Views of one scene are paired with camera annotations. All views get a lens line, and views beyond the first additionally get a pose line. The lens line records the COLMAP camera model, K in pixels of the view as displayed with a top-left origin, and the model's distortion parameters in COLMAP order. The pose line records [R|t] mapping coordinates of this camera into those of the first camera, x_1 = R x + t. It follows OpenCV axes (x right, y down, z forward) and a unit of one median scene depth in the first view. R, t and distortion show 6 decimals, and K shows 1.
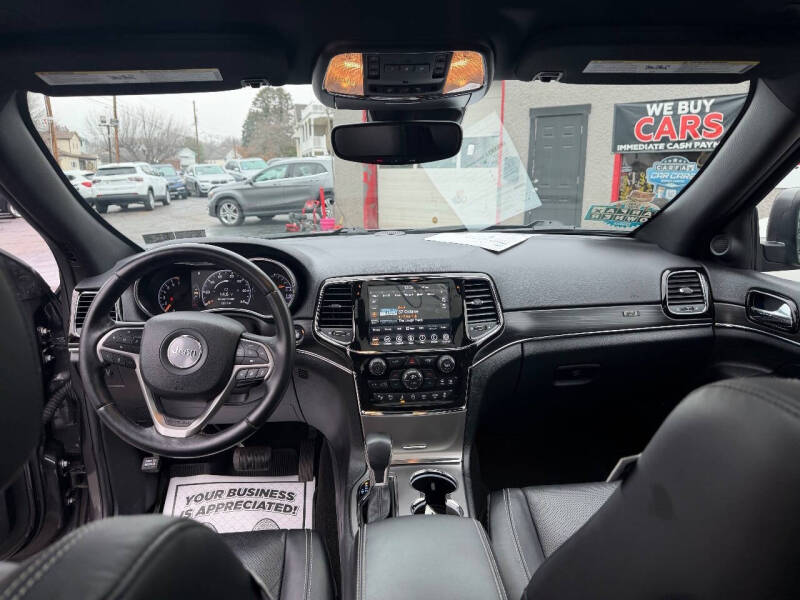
lens RADIAL K [[581.3, 0, 400.0], [0, 581.3, 300.0], [0, 0, 1]] dist [-0.005326, 0.008694]
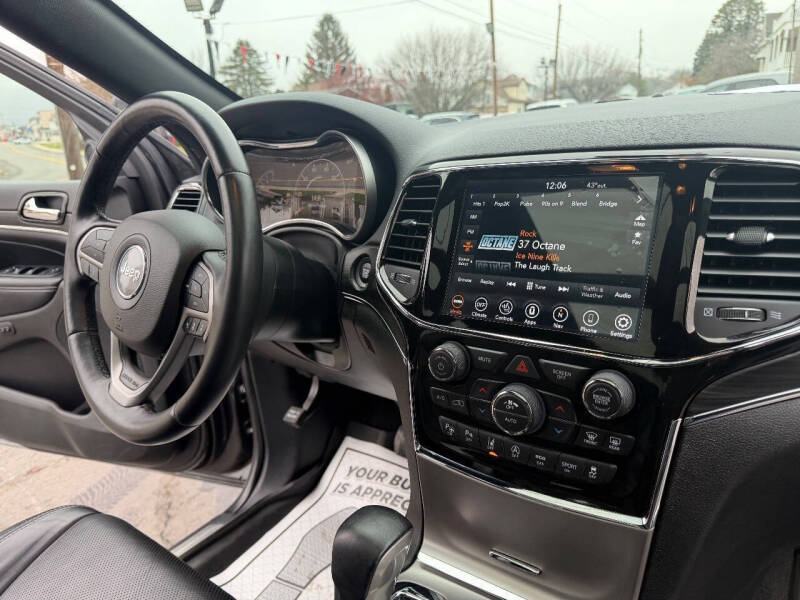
lens RADIAL K [[575.4, 0, 395.9], [0, 575.4, 306.9], [0, 0, 1]] dist [0.008398, -0.002050]
pose [[0.755916, 0.154012, -0.636295, 0.143486], [-0.084504, 0.986758, 0.138450, 0.011097], [0.649192, -0.050887, 0.758921, 0.451786]]
